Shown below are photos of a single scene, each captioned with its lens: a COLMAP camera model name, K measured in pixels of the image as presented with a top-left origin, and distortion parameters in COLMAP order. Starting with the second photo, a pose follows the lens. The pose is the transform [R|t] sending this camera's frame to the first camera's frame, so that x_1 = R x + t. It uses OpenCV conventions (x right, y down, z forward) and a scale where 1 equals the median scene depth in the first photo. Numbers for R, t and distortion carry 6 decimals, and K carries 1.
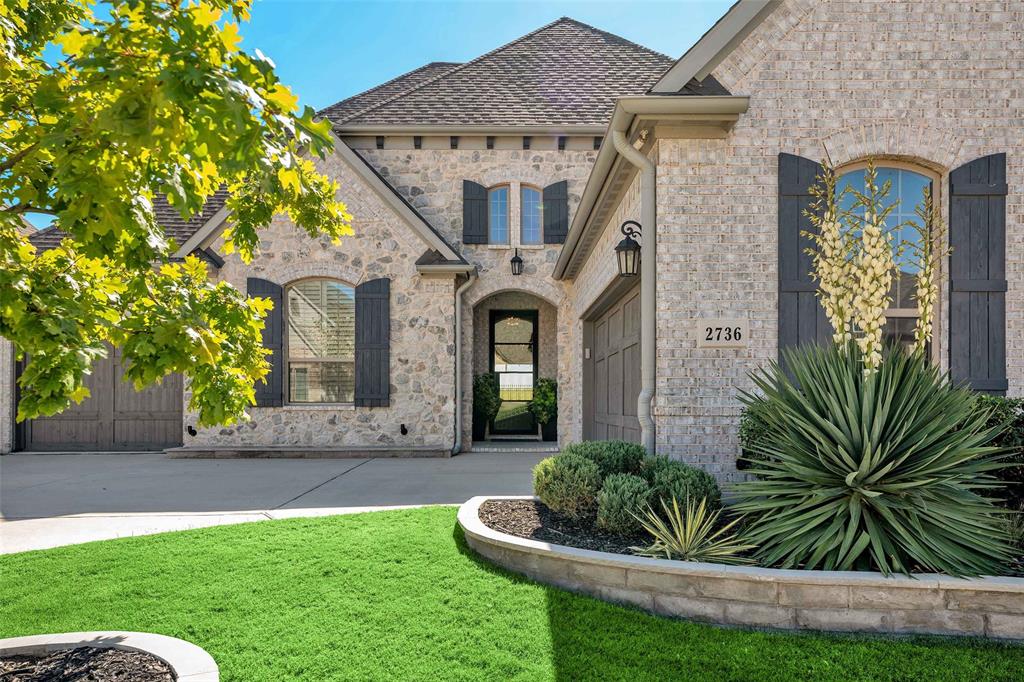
lens RADIAL K [[715.4, 0, 512.0], [0, 715.4, 341.0], [0, 0, 1]] dist [0.001789, 0.000284]
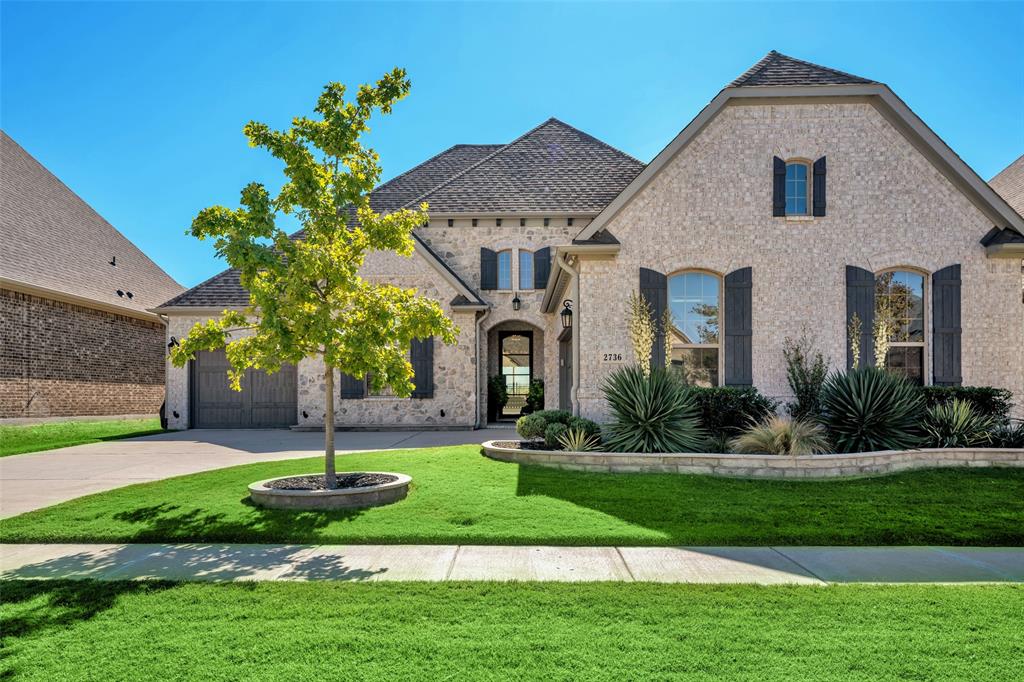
lens RADIAL K [[607.9, 0, 528.5], [0, 607.9, 336.6], [0, 0, 1]] dist [-0.000520, -0.000036]
pose [[0.999885, -0.005339, 0.014211, 0.014014], [0.005563, 0.999860, -0.015786, -0.017432], [-0.014124, 0.015863, 0.999774, -0.292560]]
